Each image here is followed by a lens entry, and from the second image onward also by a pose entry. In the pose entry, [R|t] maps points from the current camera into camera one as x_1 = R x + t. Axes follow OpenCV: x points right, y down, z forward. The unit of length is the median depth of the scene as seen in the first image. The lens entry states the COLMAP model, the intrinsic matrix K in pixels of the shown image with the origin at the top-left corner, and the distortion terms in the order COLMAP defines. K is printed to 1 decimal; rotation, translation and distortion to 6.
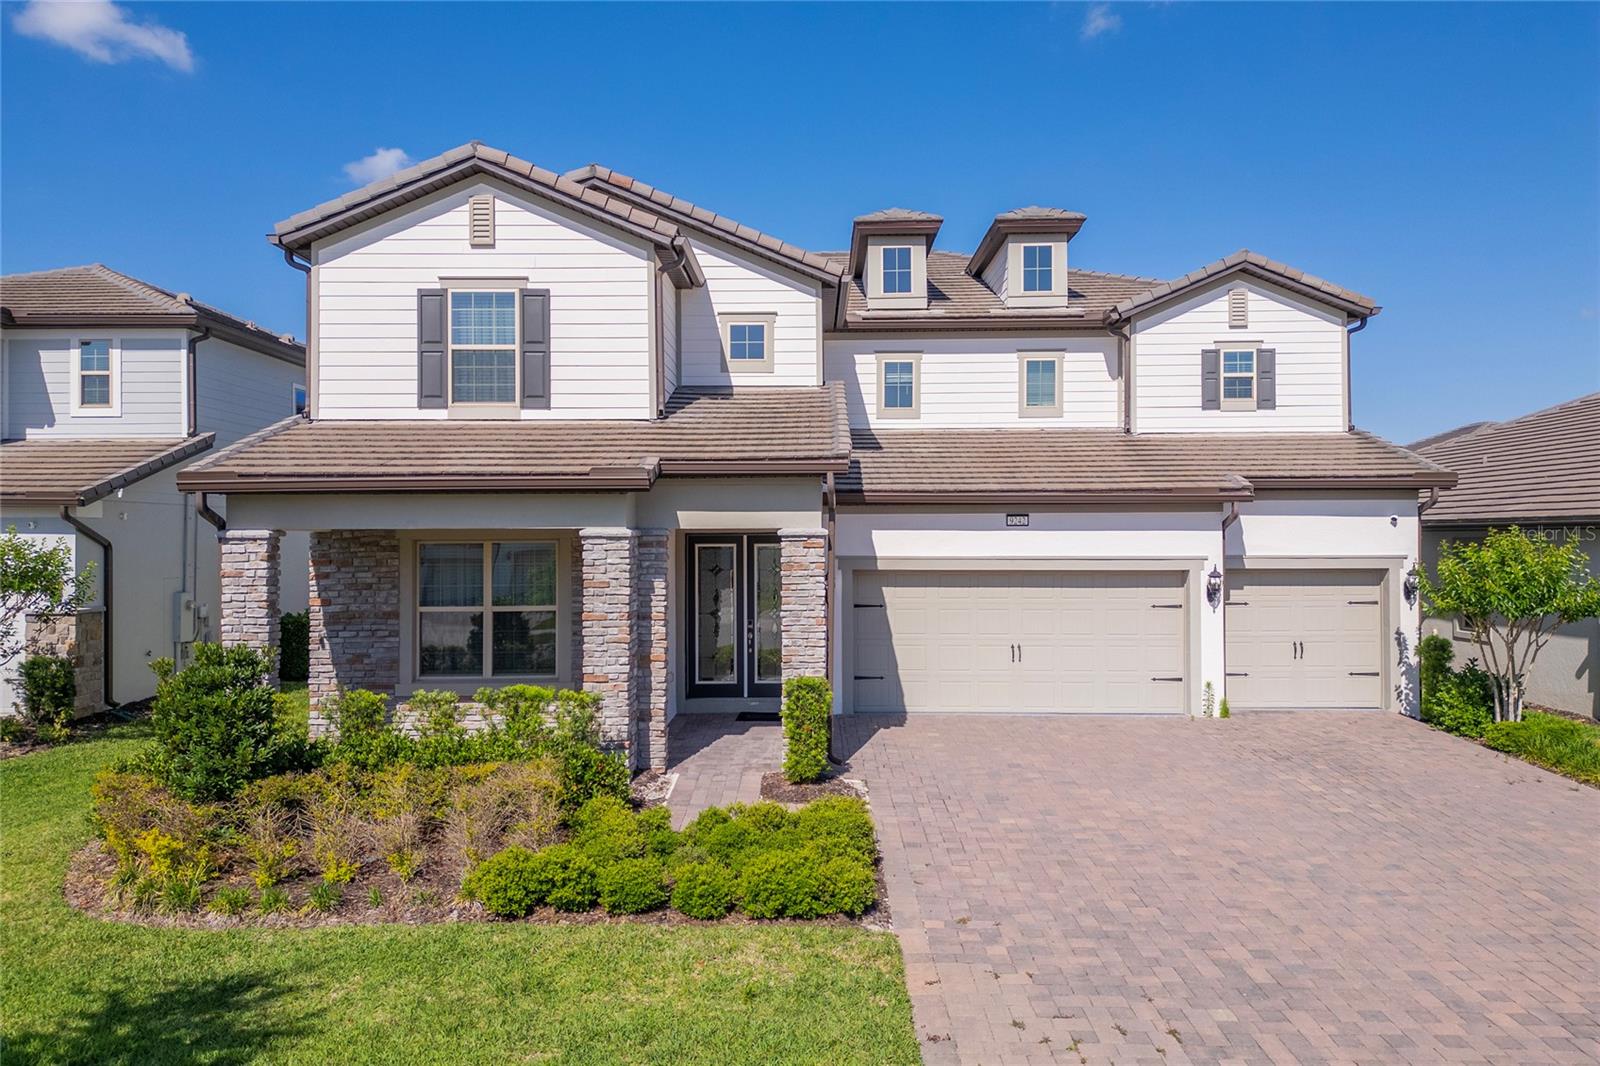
lens RADIAL K [[1115.7, 0, 793.7], [0, 1115.7, 536.3], [0, 0, 1]] dist [0.089509, -0.093050]
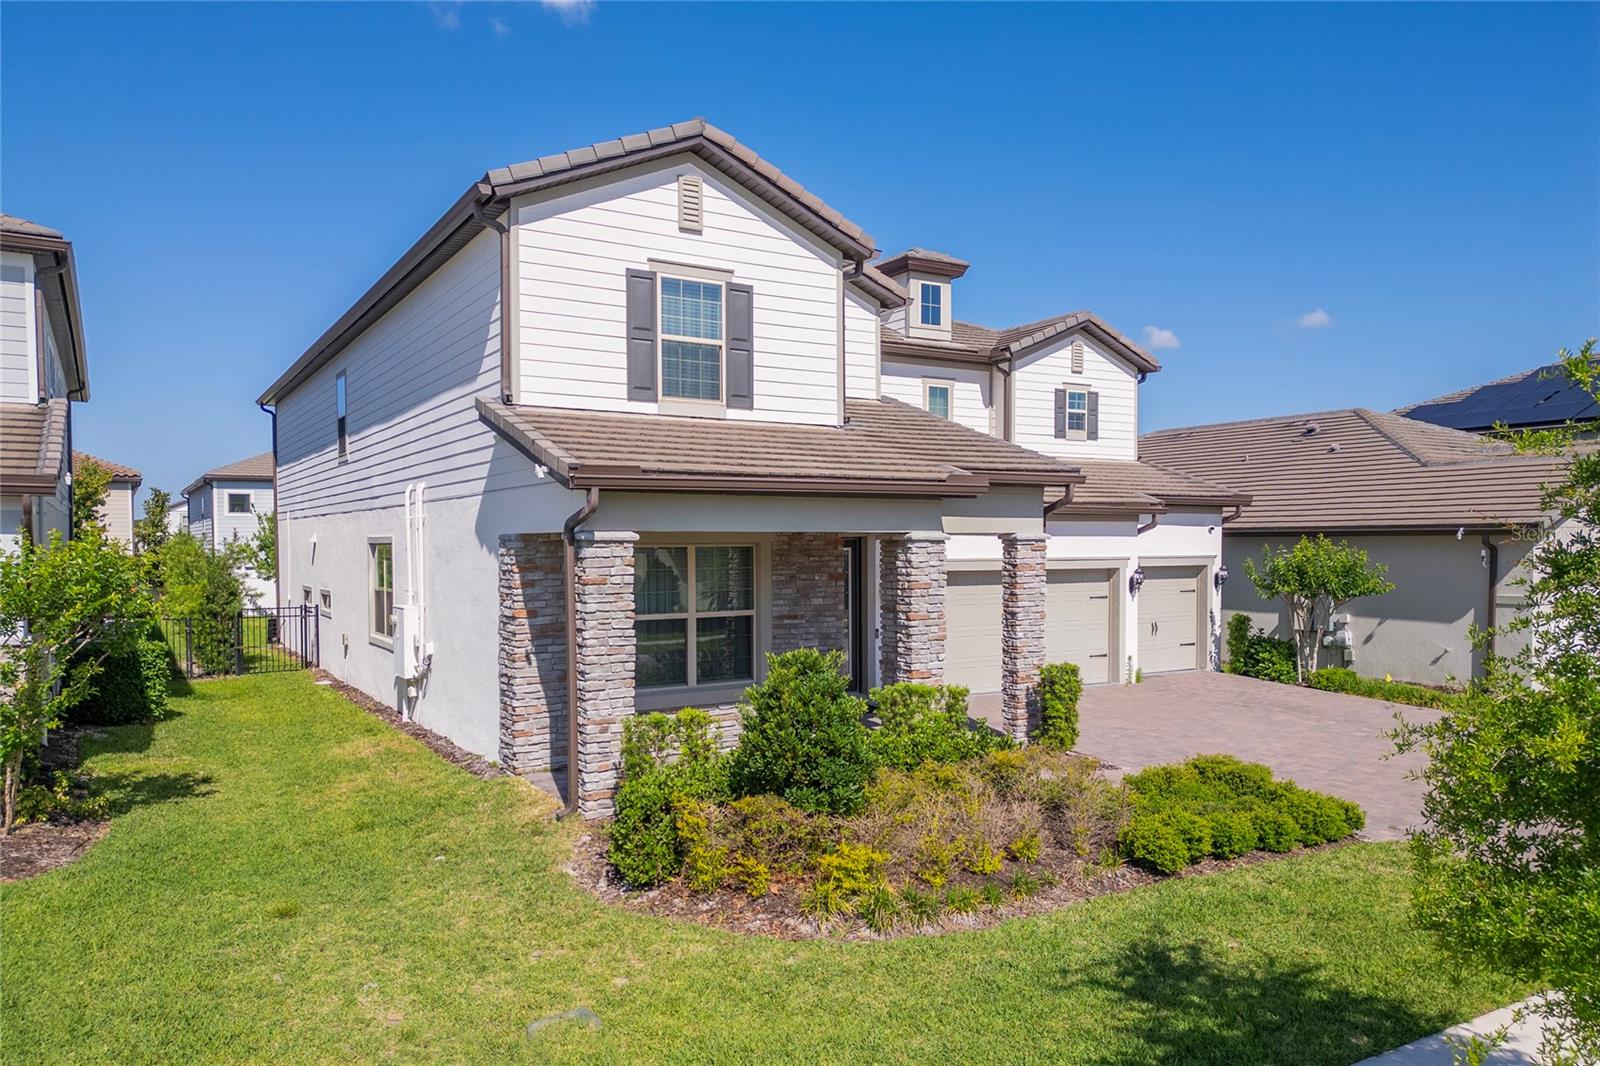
lens RADIAL K [[1115.1, 0, 792.7], [0, 1115.1, 582.4], [0, 0, 1]] dist [0.098913, -0.096826]
pose [[0.847214, -0.017868, 0.530951, -0.707121], [-0.001271, 0.999363, 0.035660, 0.002305], [-0.531250, -0.030887, 0.846652, 0.149237]]
